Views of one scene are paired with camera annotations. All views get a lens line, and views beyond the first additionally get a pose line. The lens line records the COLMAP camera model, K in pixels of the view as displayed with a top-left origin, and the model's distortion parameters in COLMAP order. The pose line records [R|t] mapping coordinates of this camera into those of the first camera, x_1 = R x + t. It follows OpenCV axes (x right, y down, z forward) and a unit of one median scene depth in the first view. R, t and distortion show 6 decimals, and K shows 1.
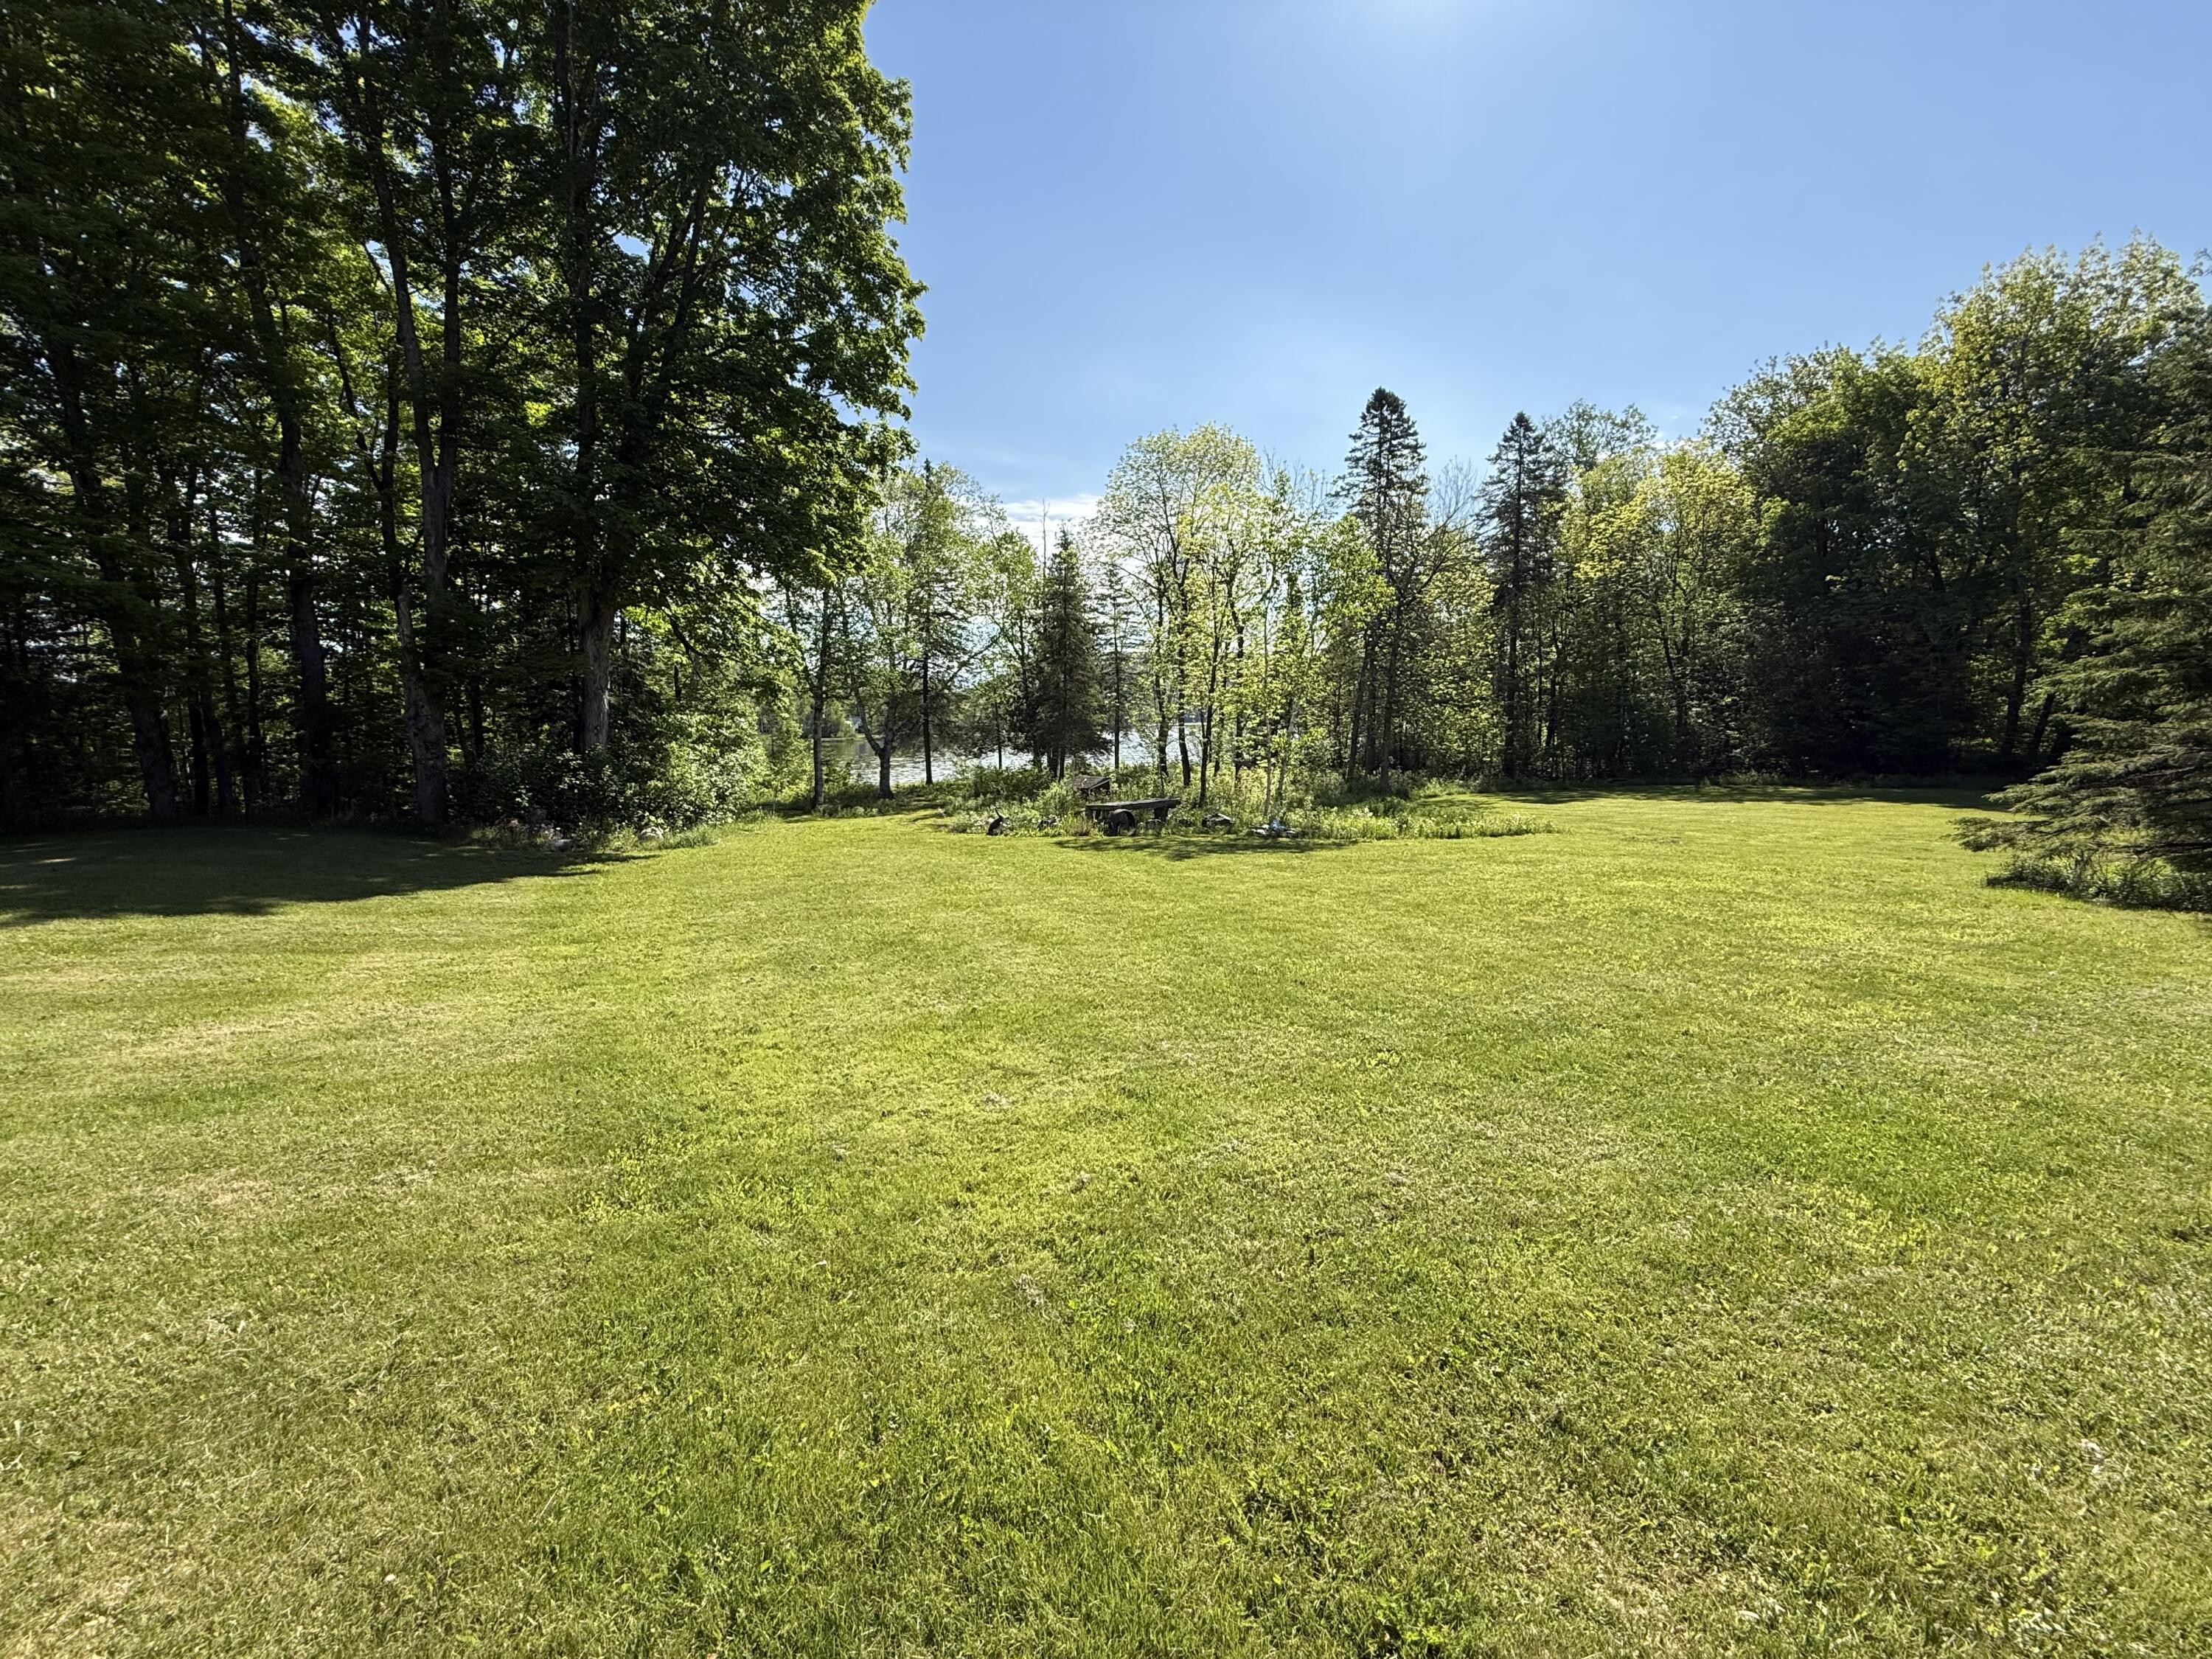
lens RADIAL K [[893.6, 0, 1106.0], [0, 893.6, 829.5], [0, 0, 1]] dist [0.000101, 0.000186]
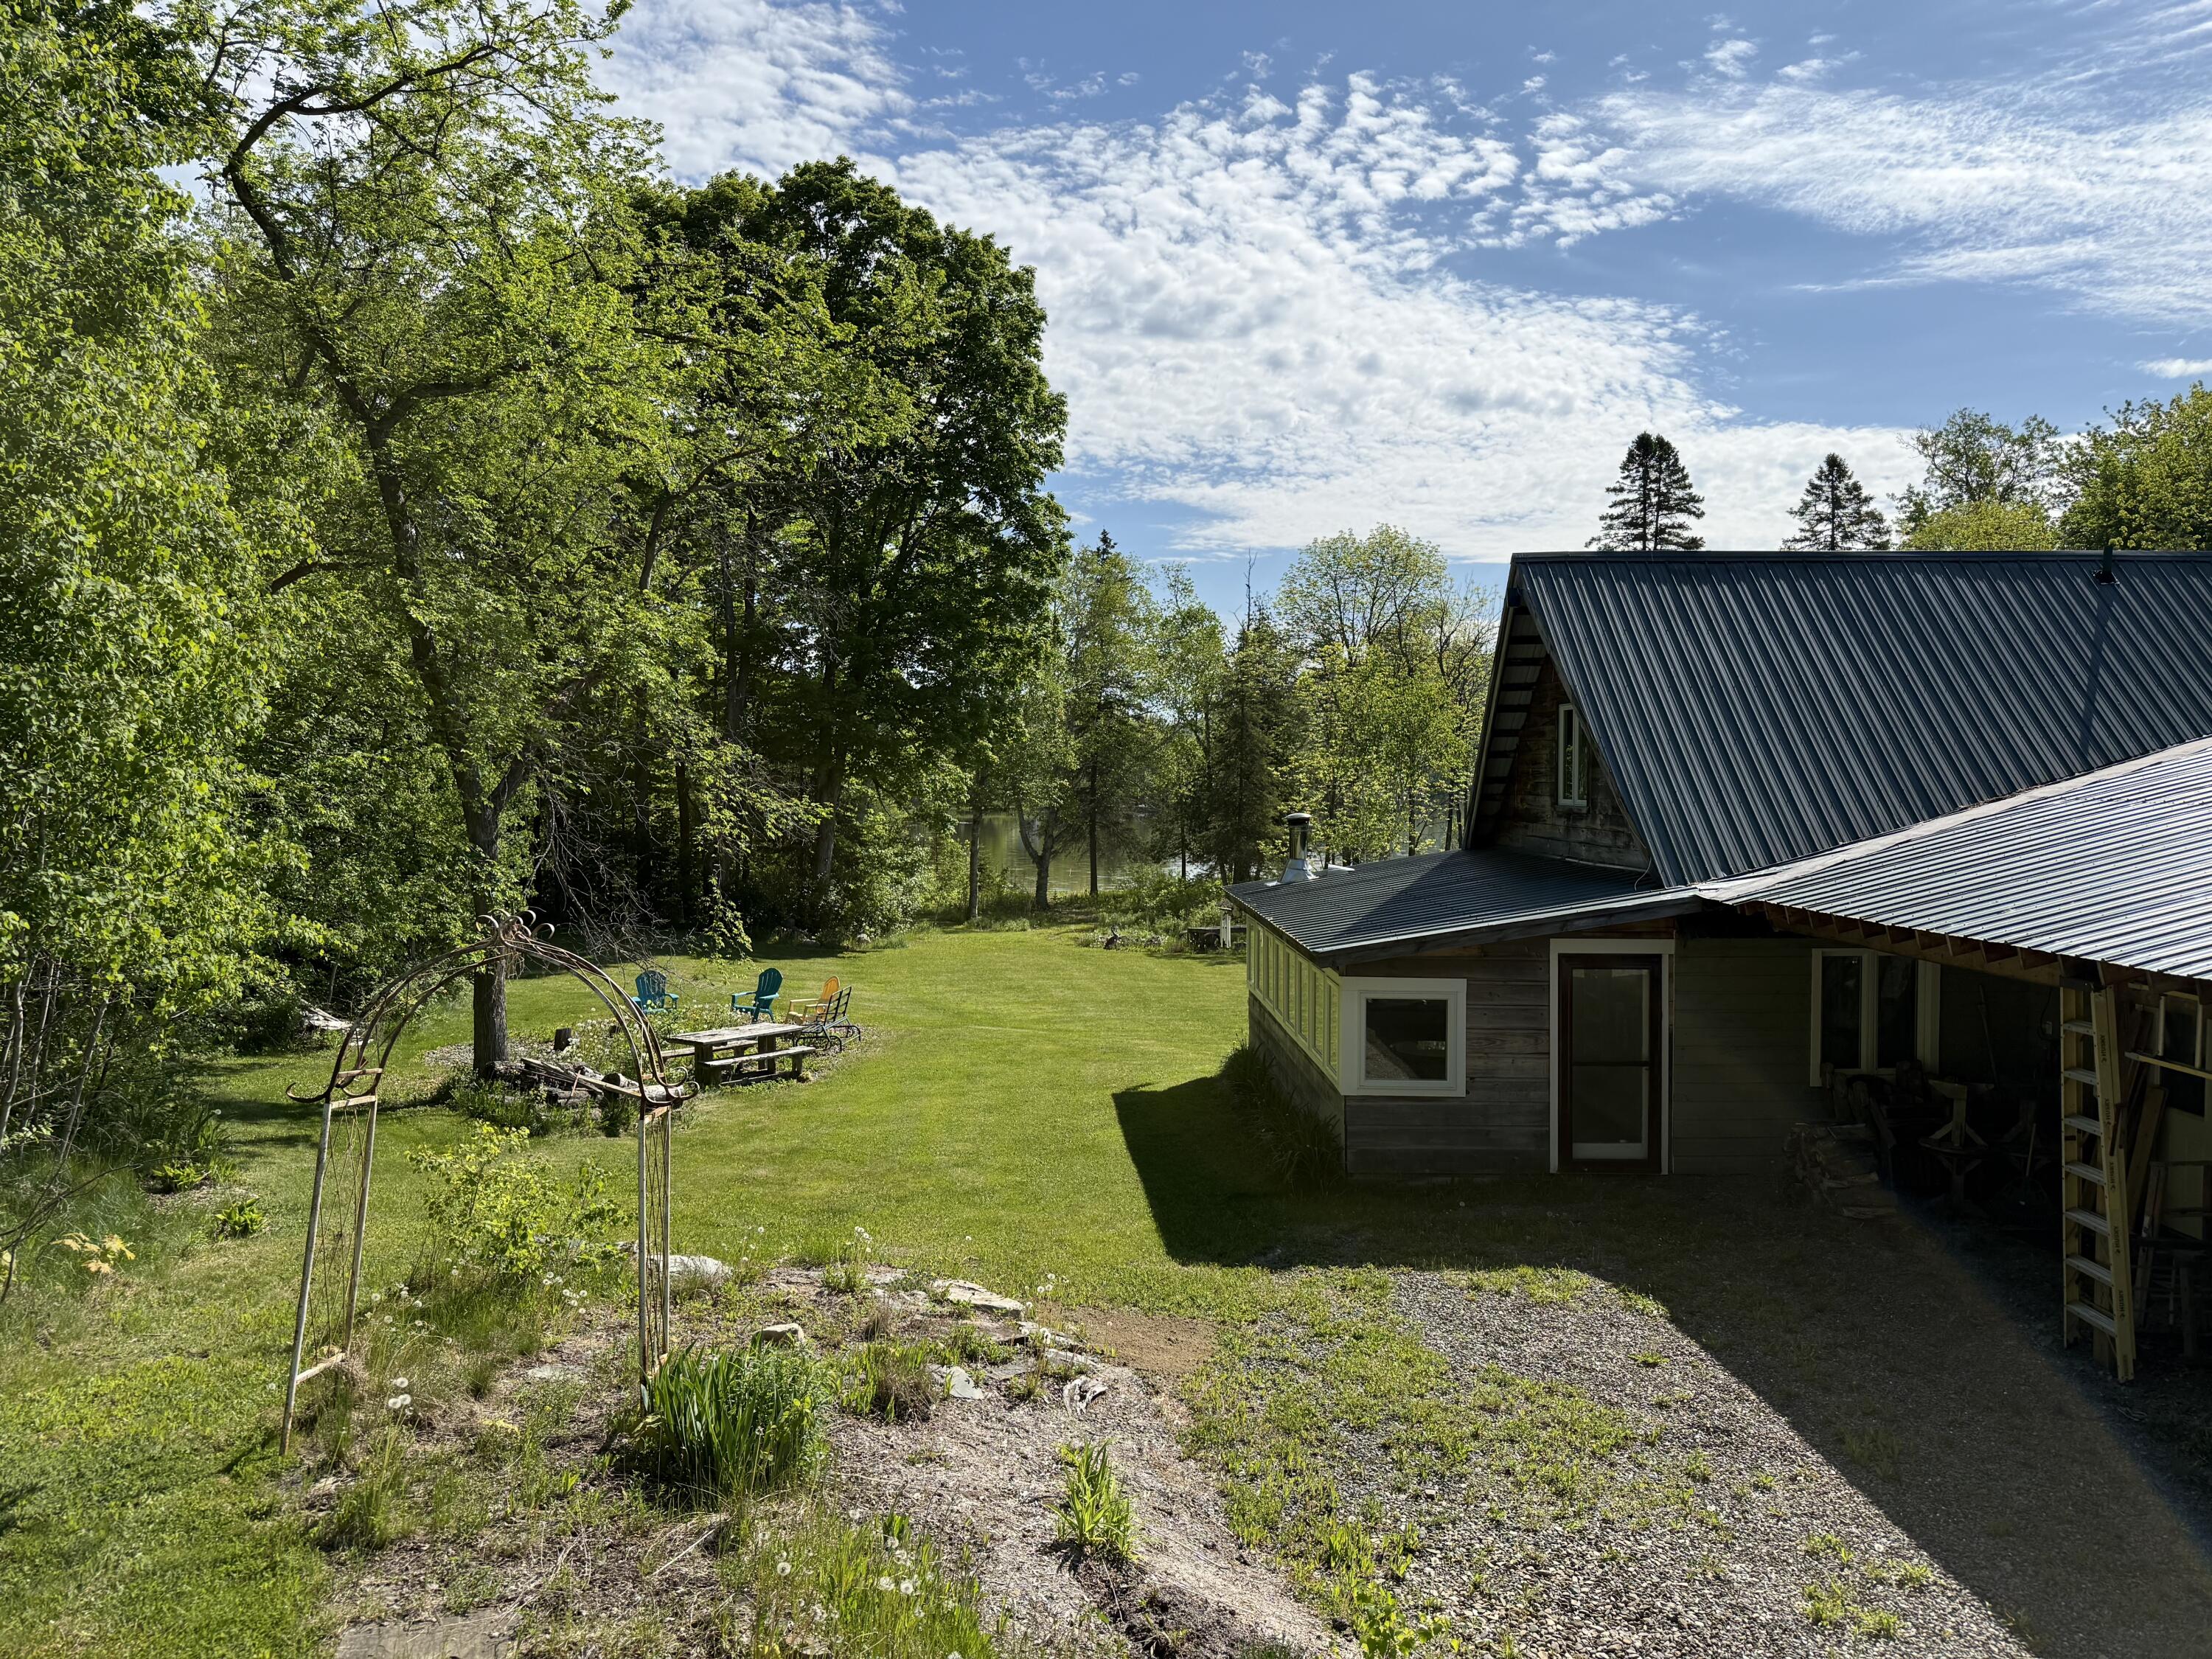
lens RADIAL K [[1548.7, 0, 1104.5], [0, 1548.7, 816.0], [0, 0, 1]] dist [0.162440, -0.302988]
pose [[0.975803, 0.020933, -0.217649, 0.188410], [-0.040744, 0.995380, -0.086936, 0.005257], [0.214824, 0.093700, 0.972148, -0.635401]]
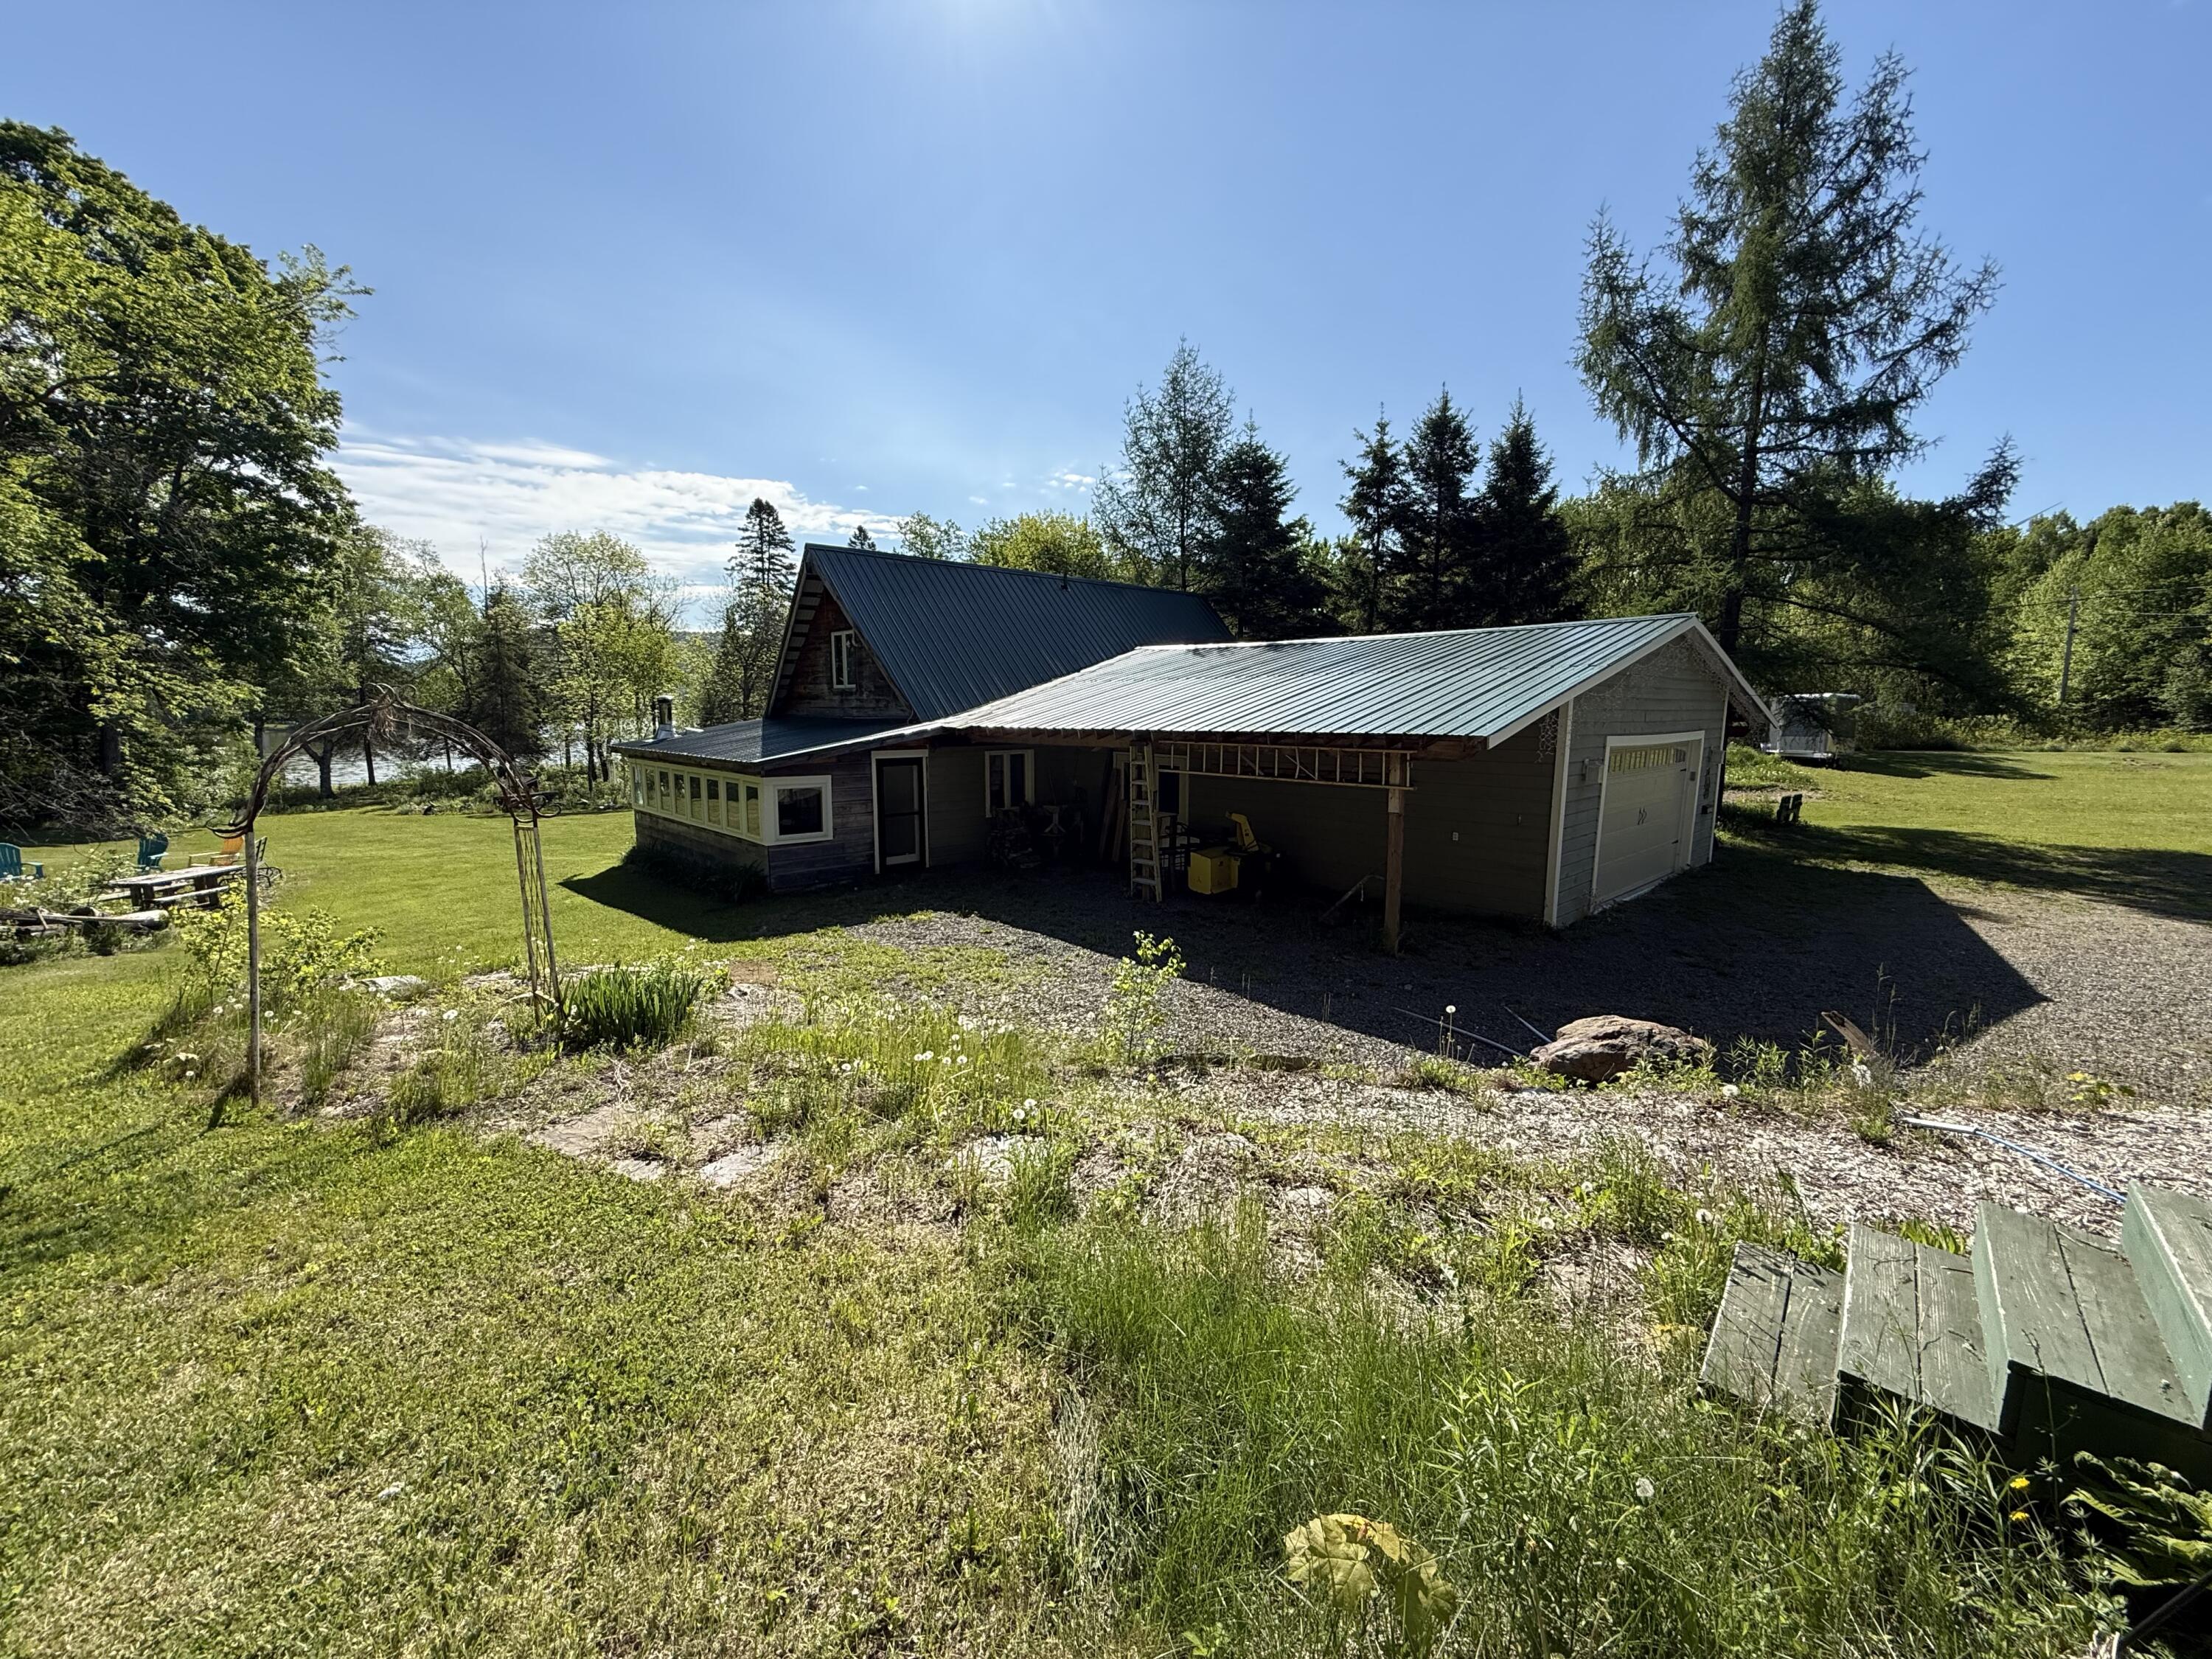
lens RADIAL K [[886.3, 0, 1102.8], [0, 886.3, 829.5], [0, 0, 1]] dist [0.000233, 0.000206]
pose [[0.877408, -0.050708, 0.477058, 0.114007], [0.043891, 0.998713, 0.025433, 0.026232], [-0.477734, -0.001376, 0.878504, -0.643072]]
